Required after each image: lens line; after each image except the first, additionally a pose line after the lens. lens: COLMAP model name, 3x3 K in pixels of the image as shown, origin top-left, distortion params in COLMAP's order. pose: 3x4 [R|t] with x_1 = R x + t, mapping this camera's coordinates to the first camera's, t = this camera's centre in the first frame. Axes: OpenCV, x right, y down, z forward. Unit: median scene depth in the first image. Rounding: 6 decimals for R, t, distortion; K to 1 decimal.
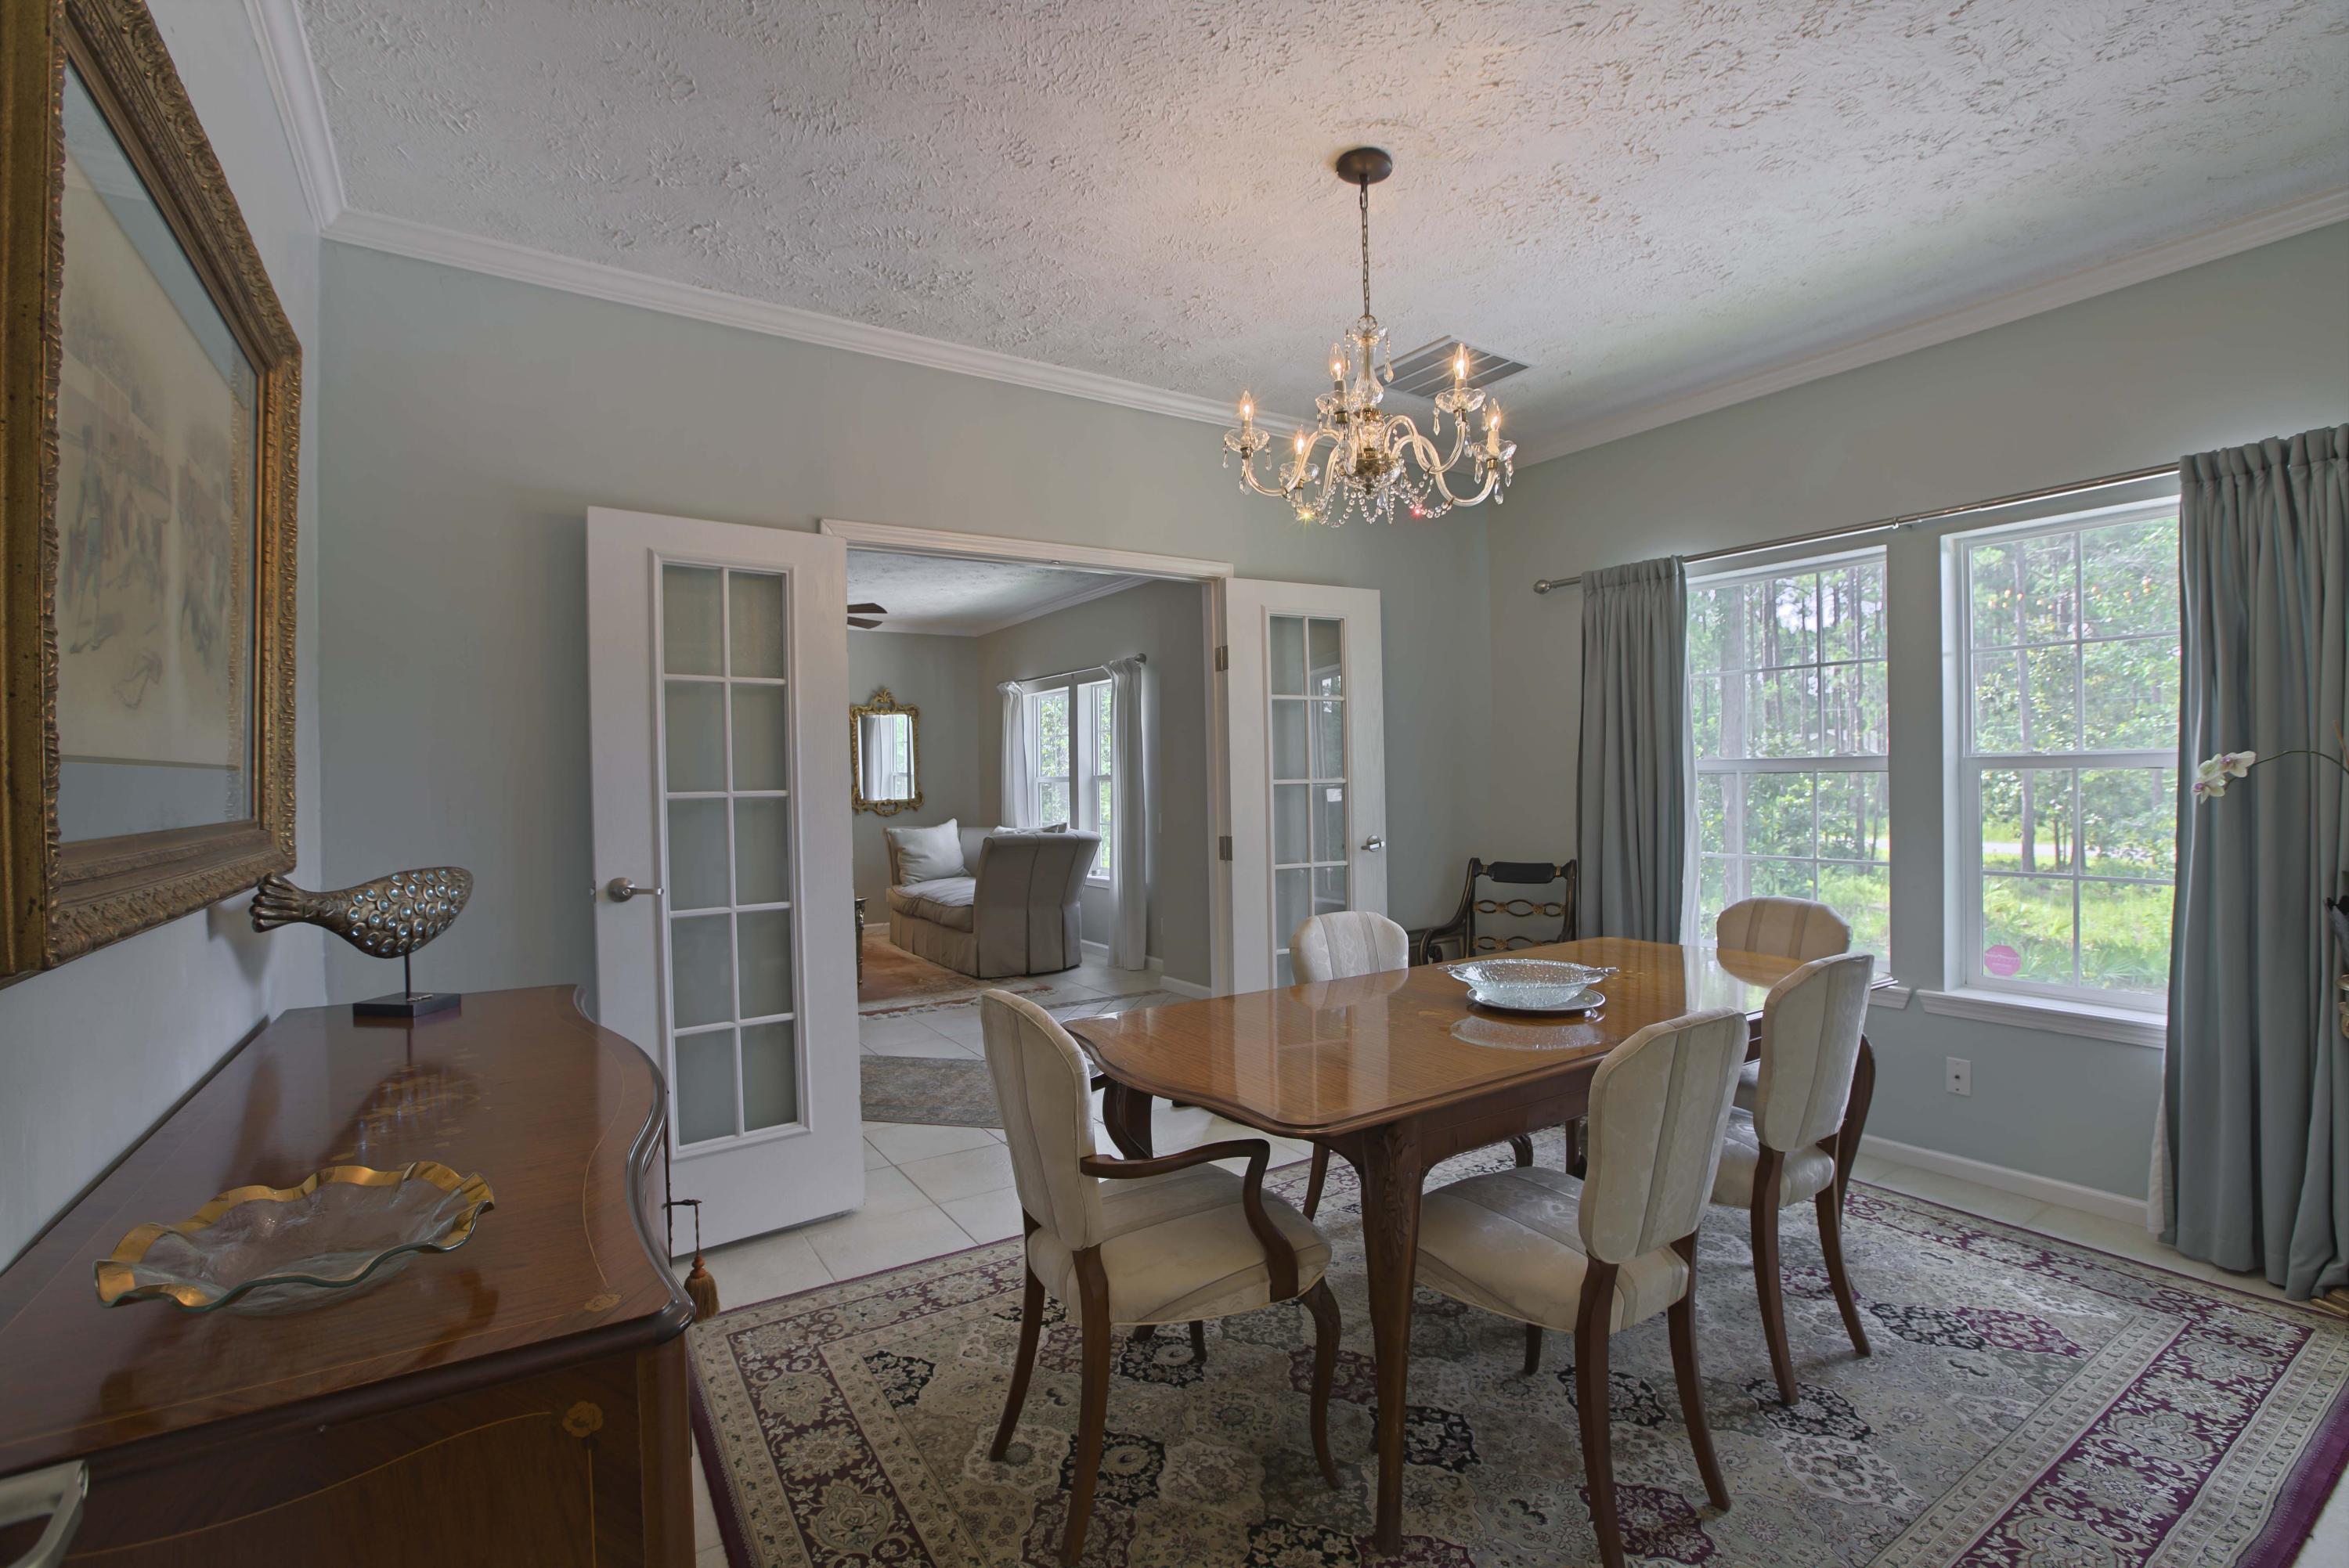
lens RADIAL K [[1053.0, 0, 1176.1], [0, 1053.0, 783.1], [0, 0, 1]] dist [-0.018818, 0.000483]
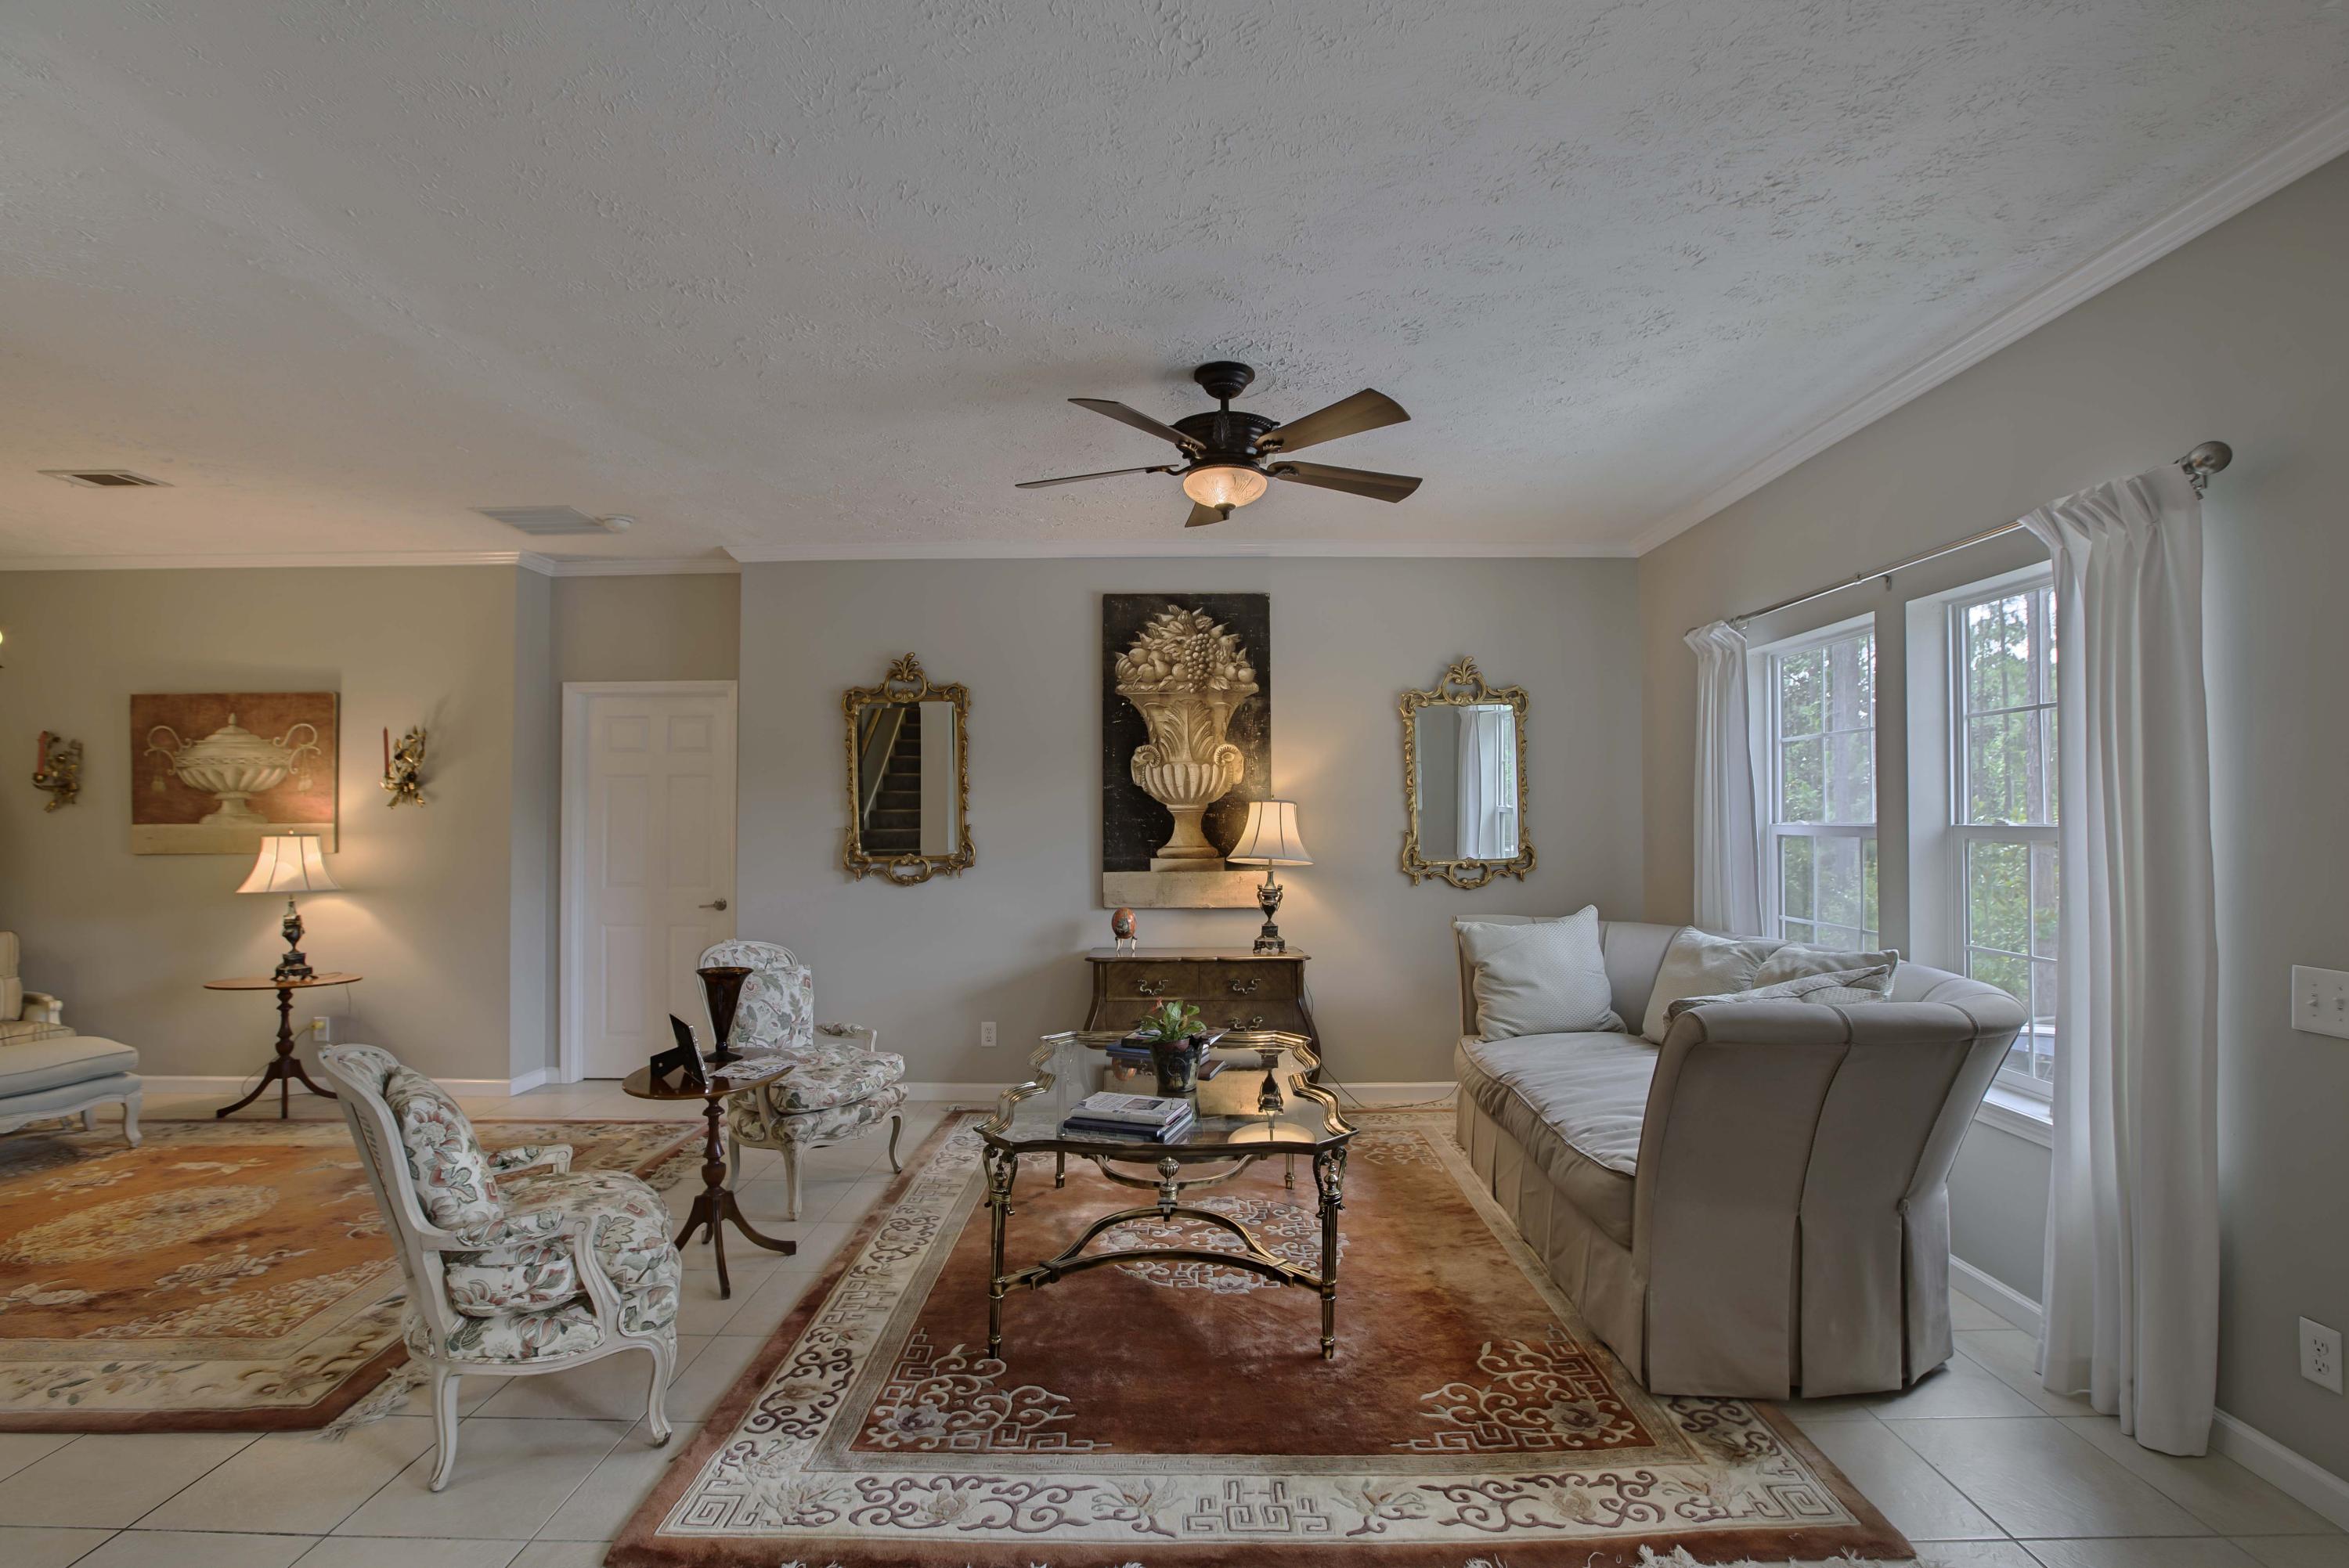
lens RADIAL K [[1053.0, 0, 1178.1], [0, 1053.0, 796.1], [0, 0, 1]] dist [-0.018818, 0.000483]
pose [[0.827730, 0.000820, -0.561127, -0.099090], [-0.006380, 0.999948, -0.007951, -0.013341], [0.561091, 0.010161, 0.827692, 0.503080]]
